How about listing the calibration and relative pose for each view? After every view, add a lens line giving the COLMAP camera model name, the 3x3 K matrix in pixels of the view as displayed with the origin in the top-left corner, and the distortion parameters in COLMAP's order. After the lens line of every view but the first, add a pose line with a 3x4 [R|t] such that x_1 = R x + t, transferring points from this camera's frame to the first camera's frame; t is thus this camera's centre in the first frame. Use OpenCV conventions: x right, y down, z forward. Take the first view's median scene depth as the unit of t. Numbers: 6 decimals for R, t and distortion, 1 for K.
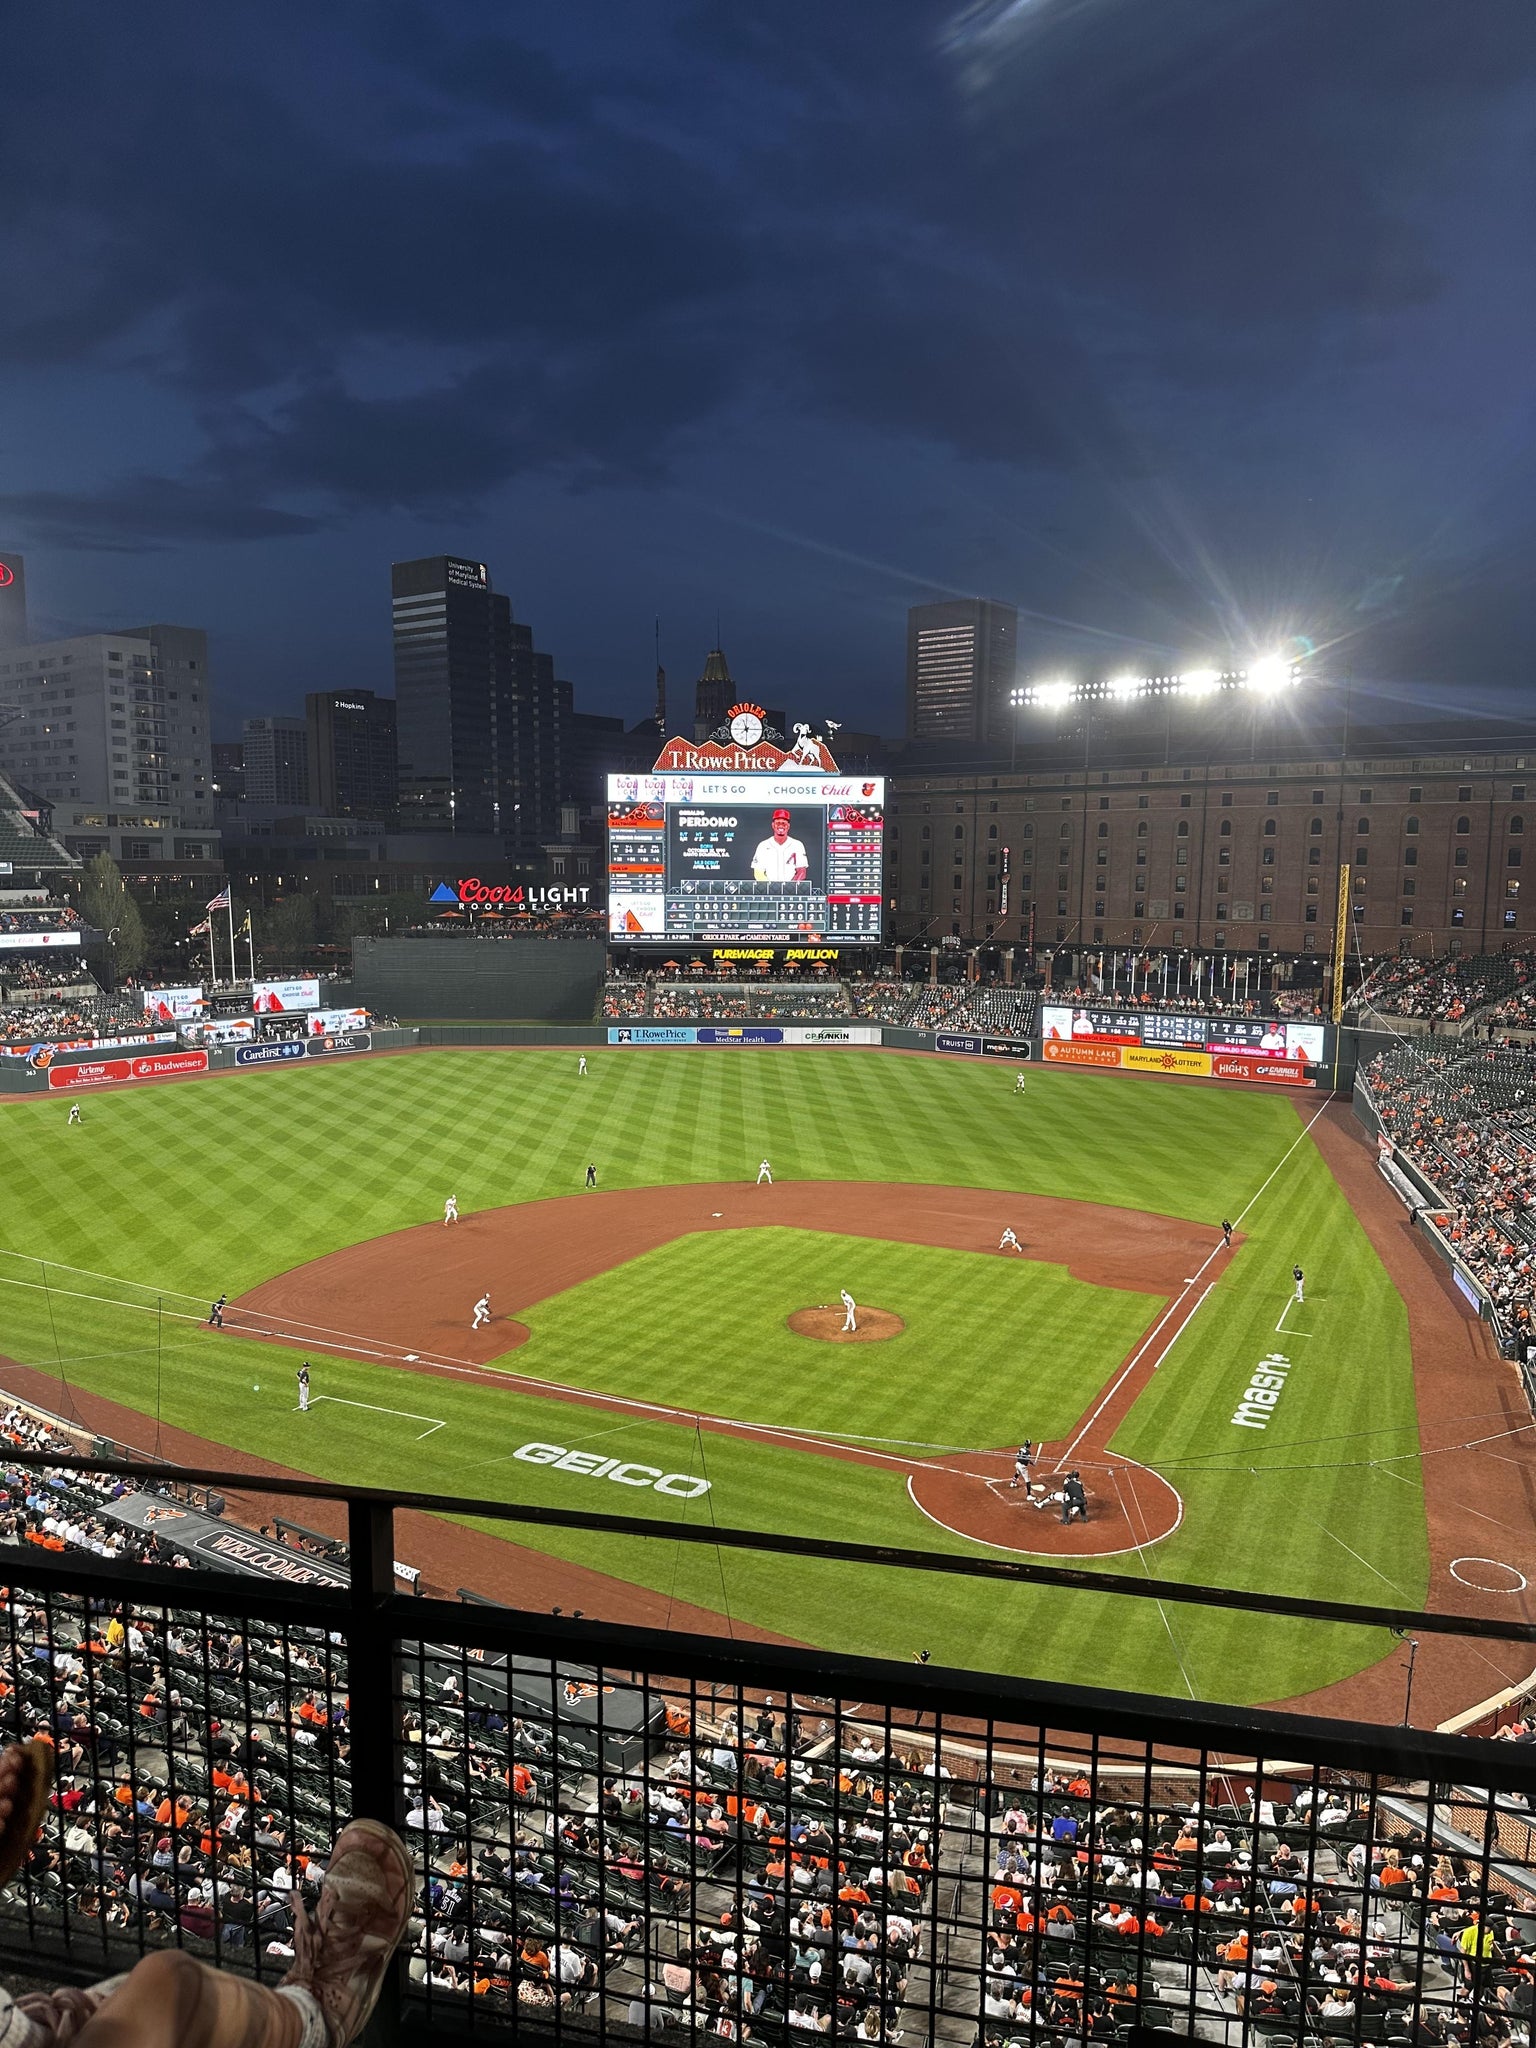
lens RADIAL K [[1459.3, 0, 764.7], [0, 1459.3, 1028.2], [0, 0, 1]] dist [0.091154, -0.074967]
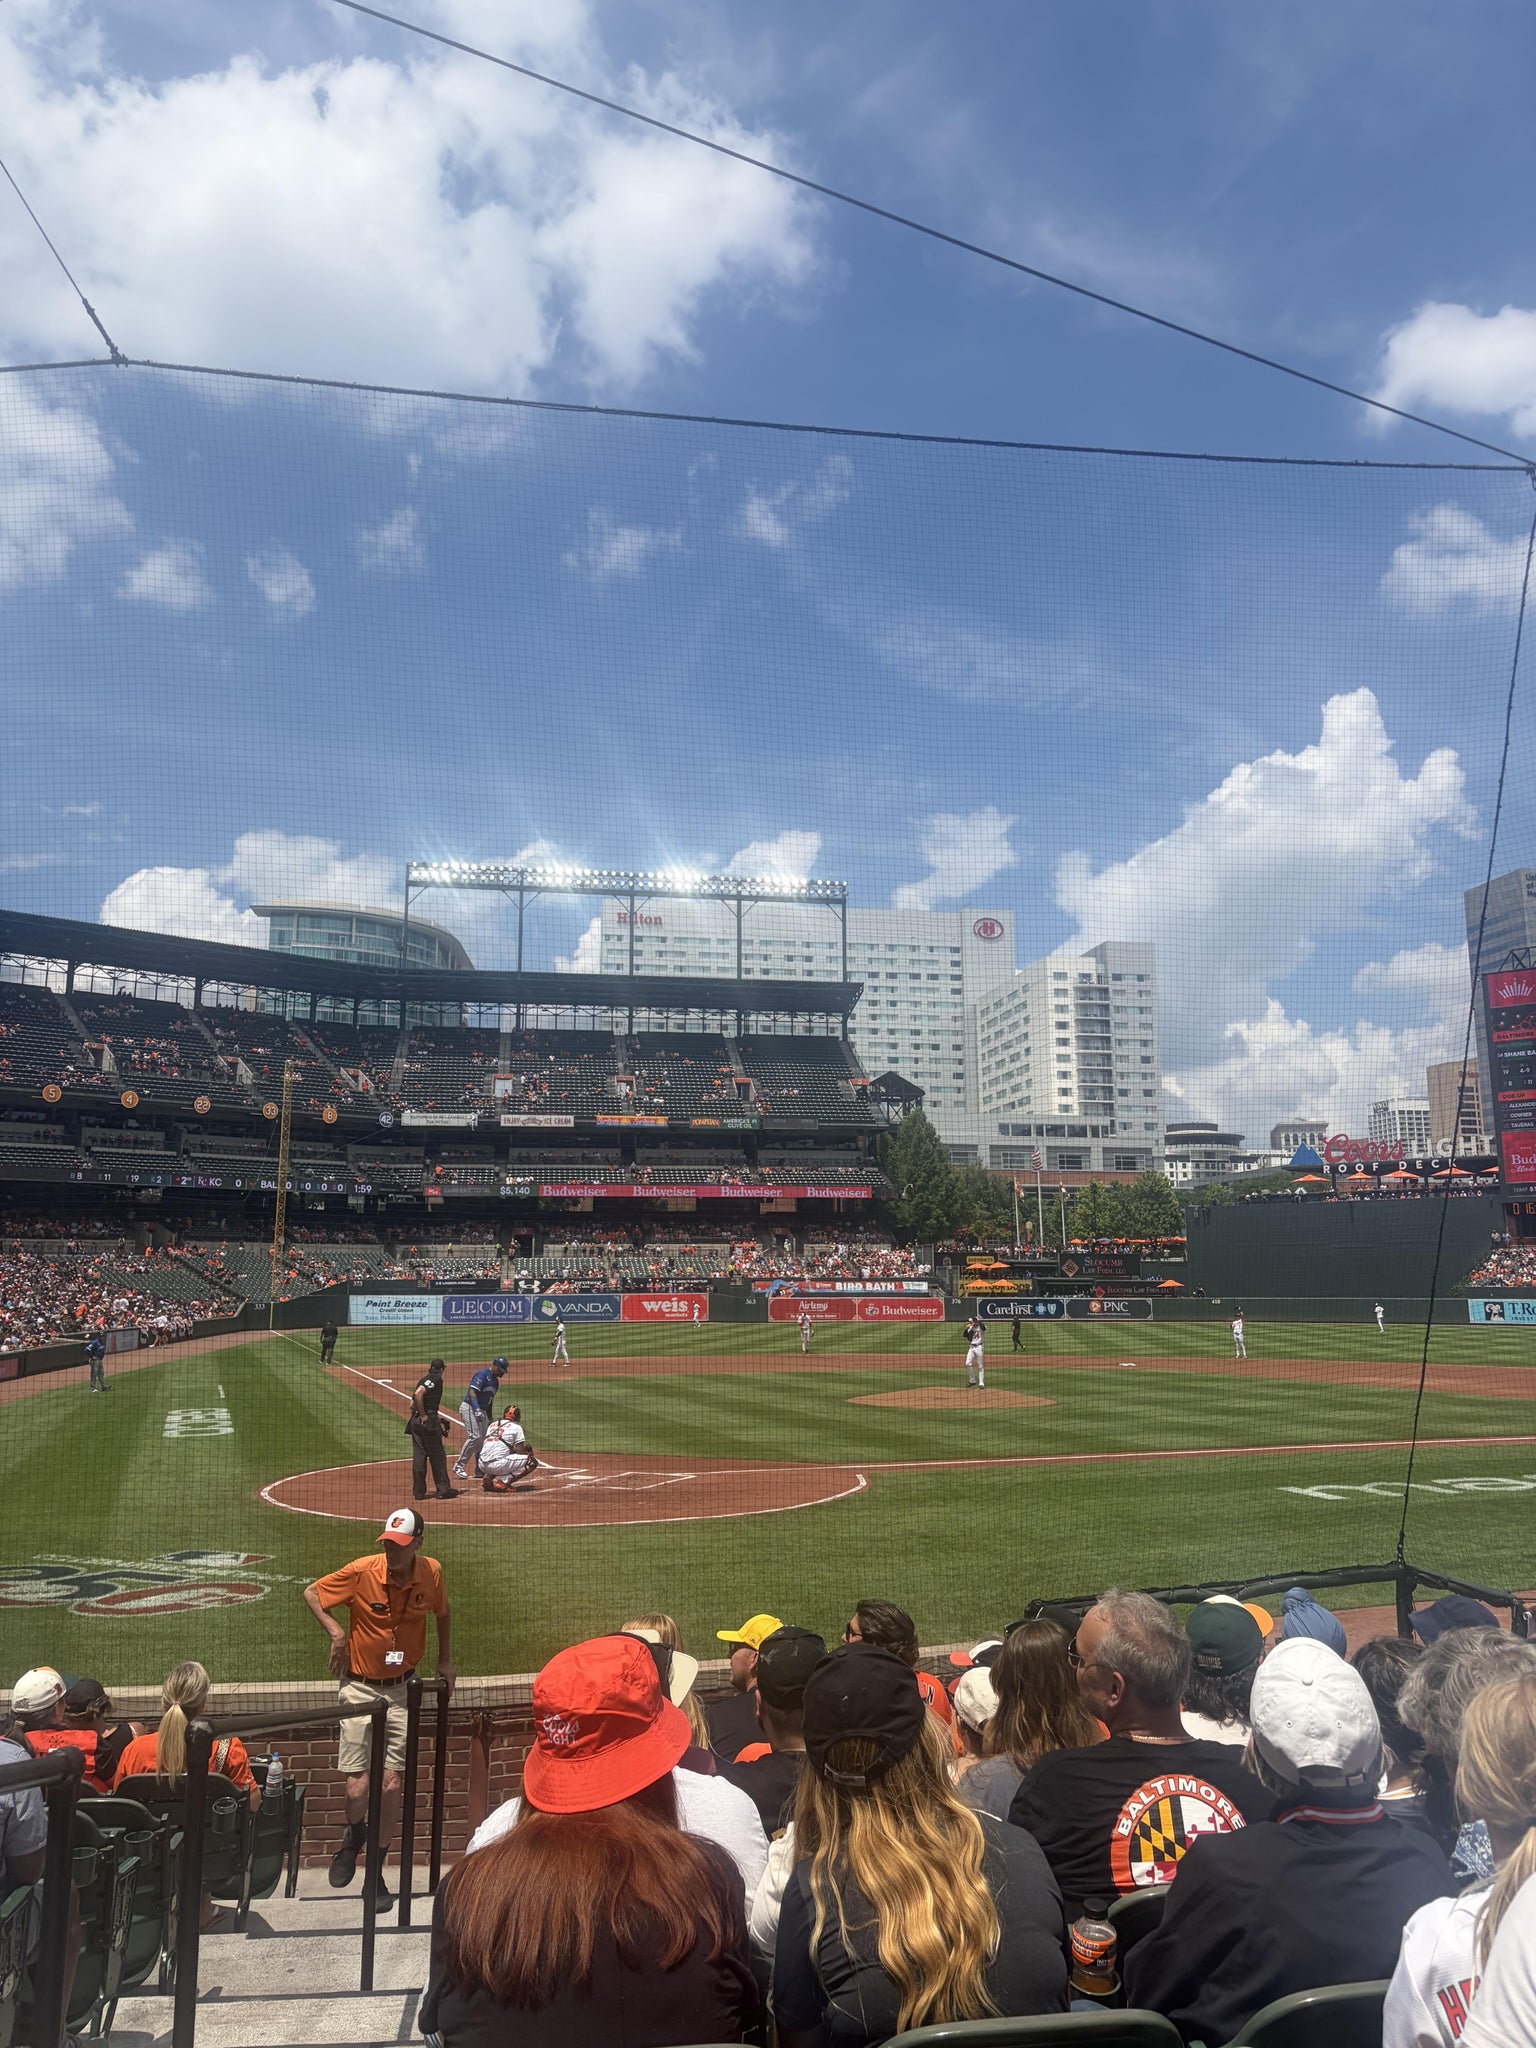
lens RADIAL K [[1569.5, 0, 774.8], [0, 1569.5, 1002.2], [0, 0, 1]] dist [0.073252, -0.010737]
pose [[0.734010, -0.130604, -0.666463, 0.179413], [-0.072271, 0.960741, -0.267869, 0.092448], [0.675283, 0.244785, 0.695754, 0.196781]]
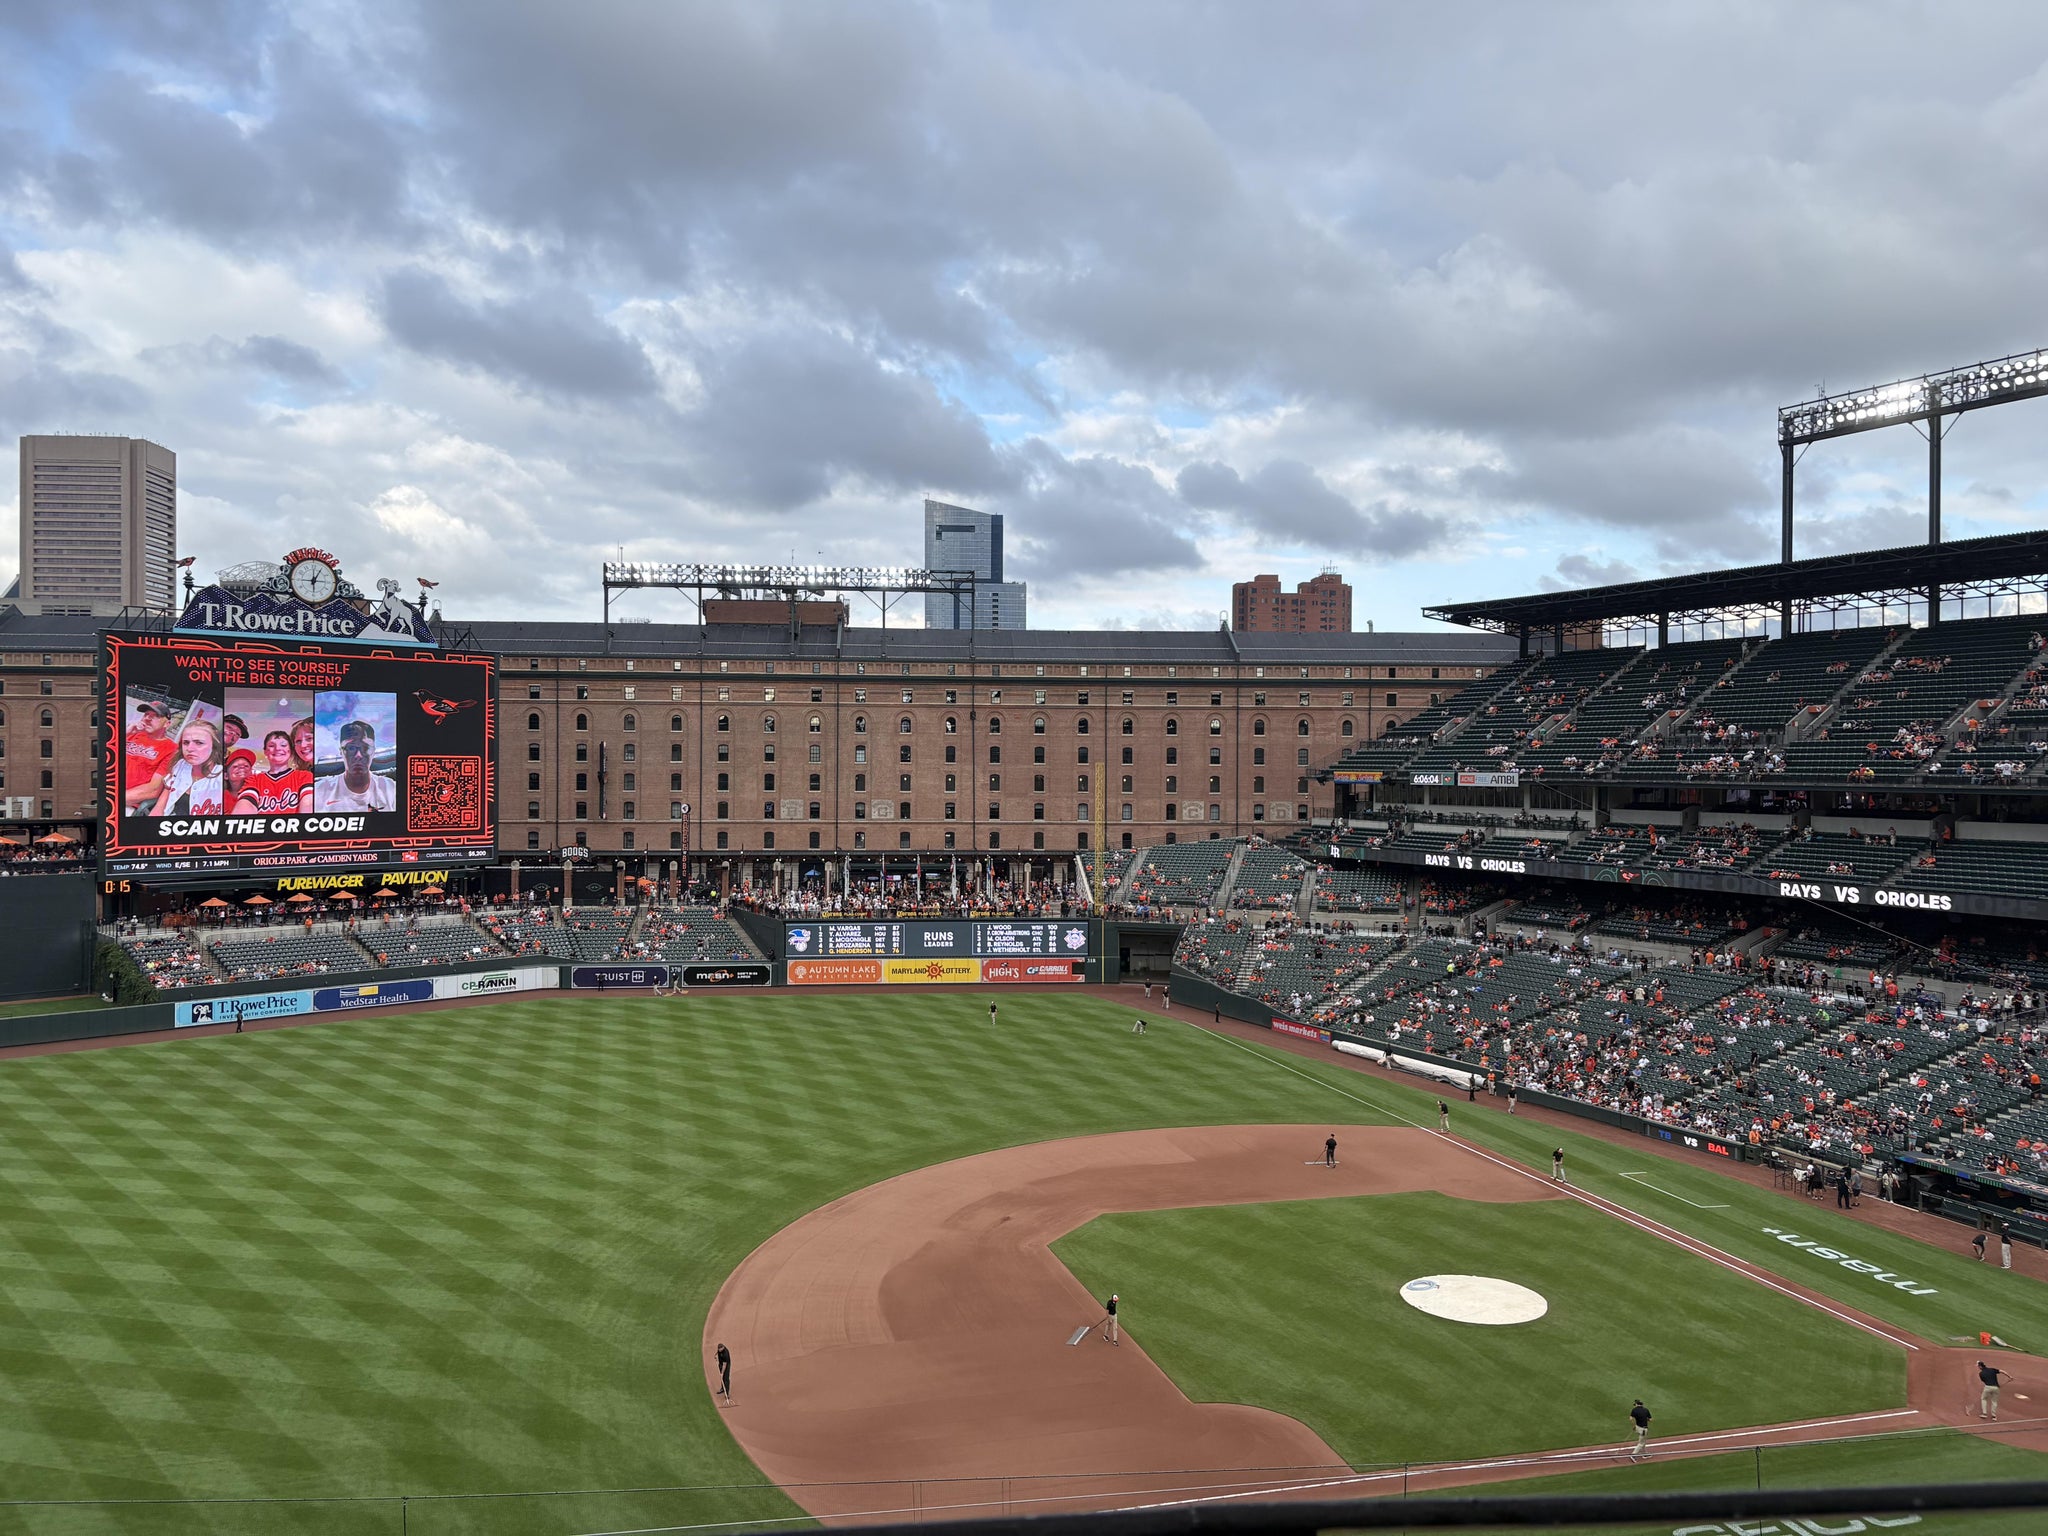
lens RADIAL K [[1546.1, 0, 1012.1], [0, 1546.1, 771.3], [0, 0, 1]] dist [0.041503, 0.006621]
pose [[0.745909, -0.006485, 0.666017, -0.296911], [0.078355, 0.993863, -0.078077, -0.019538], [-0.661423, 0.110424, 0.741839, 0.201406]]
